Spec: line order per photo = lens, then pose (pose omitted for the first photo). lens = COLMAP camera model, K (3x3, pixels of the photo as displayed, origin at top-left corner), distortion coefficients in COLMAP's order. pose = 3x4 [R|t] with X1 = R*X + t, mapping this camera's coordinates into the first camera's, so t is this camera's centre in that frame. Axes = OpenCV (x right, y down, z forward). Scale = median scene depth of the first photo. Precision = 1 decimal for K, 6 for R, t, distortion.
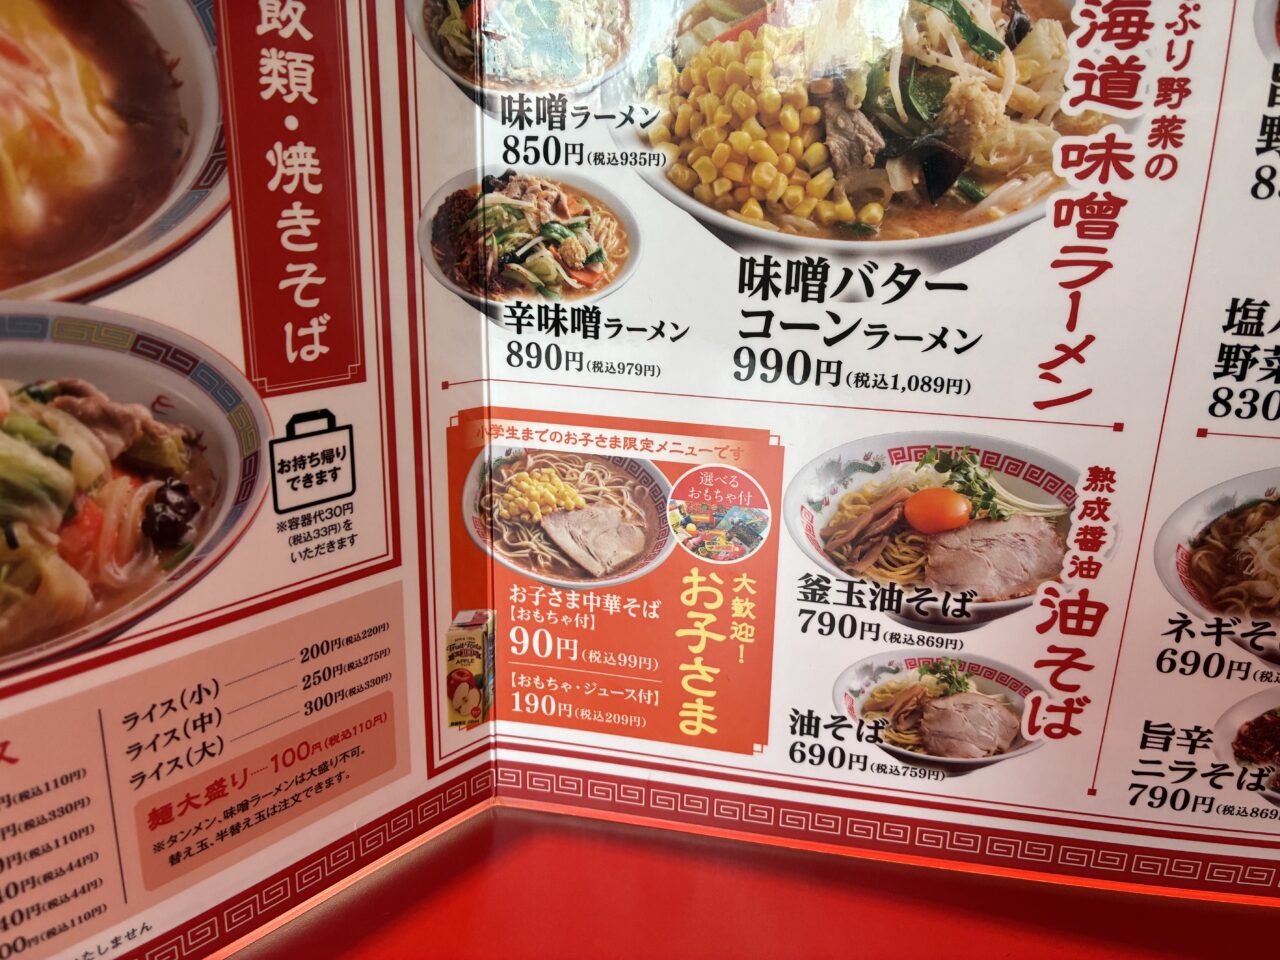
lens RADIAL K [[972.3, 0, 636.9], [0, 972.3, 480.8], [0, 0, 1]] dist [0.031341, -0.015540]
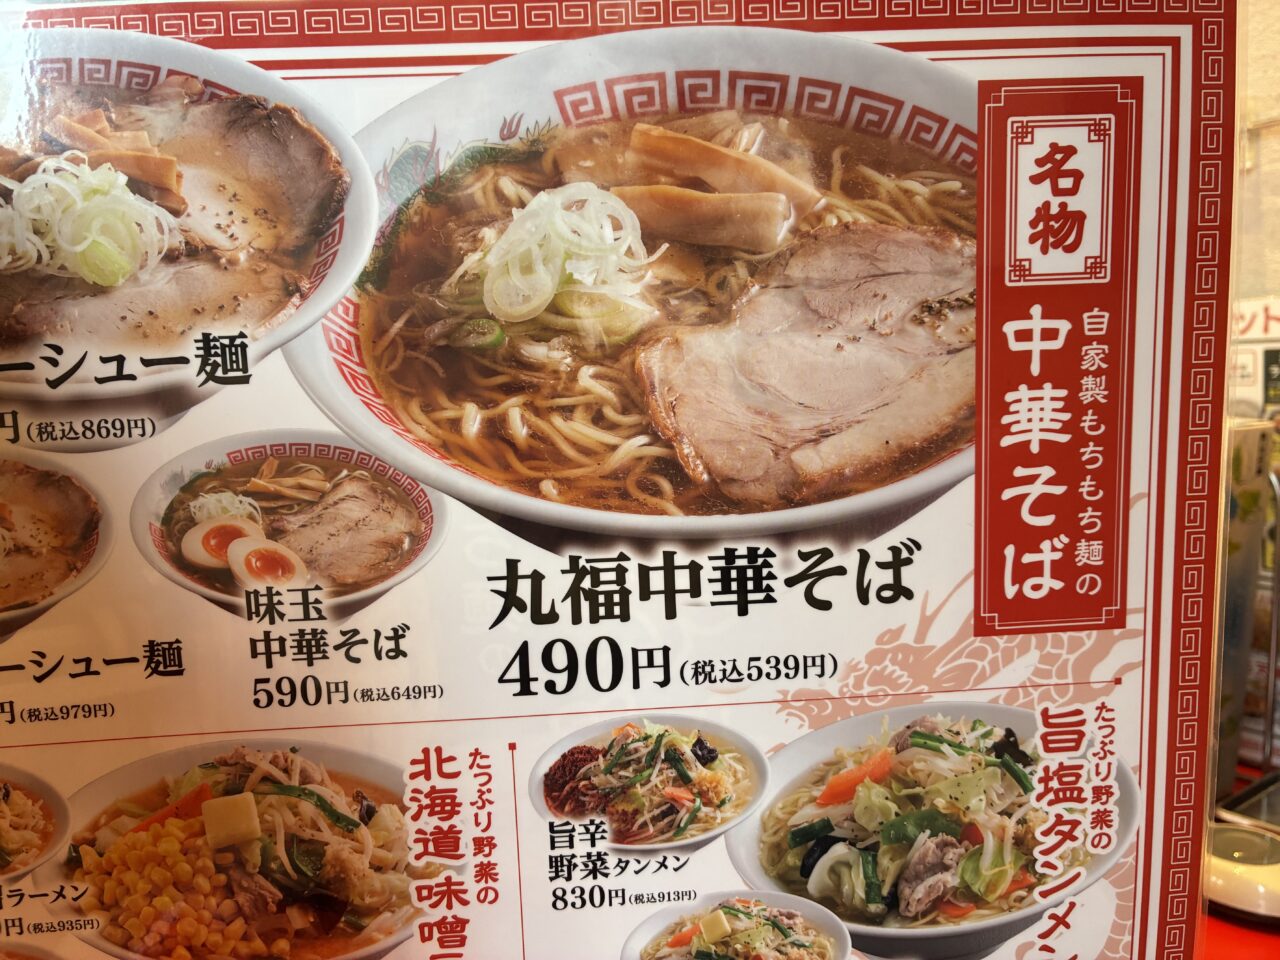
lens RADIAL K [[972.3, 0, 640.7], [0, 972.3, 478.5], [0, 0, 1]] dist [0.031341, -0.015540]
pose [[0.954827, -0.103370, 0.278605, 0.409188], [0.136324, 0.985443, -0.101580, -0.701675], [-0.264049, 0.134971, 0.955019, -0.408858]]
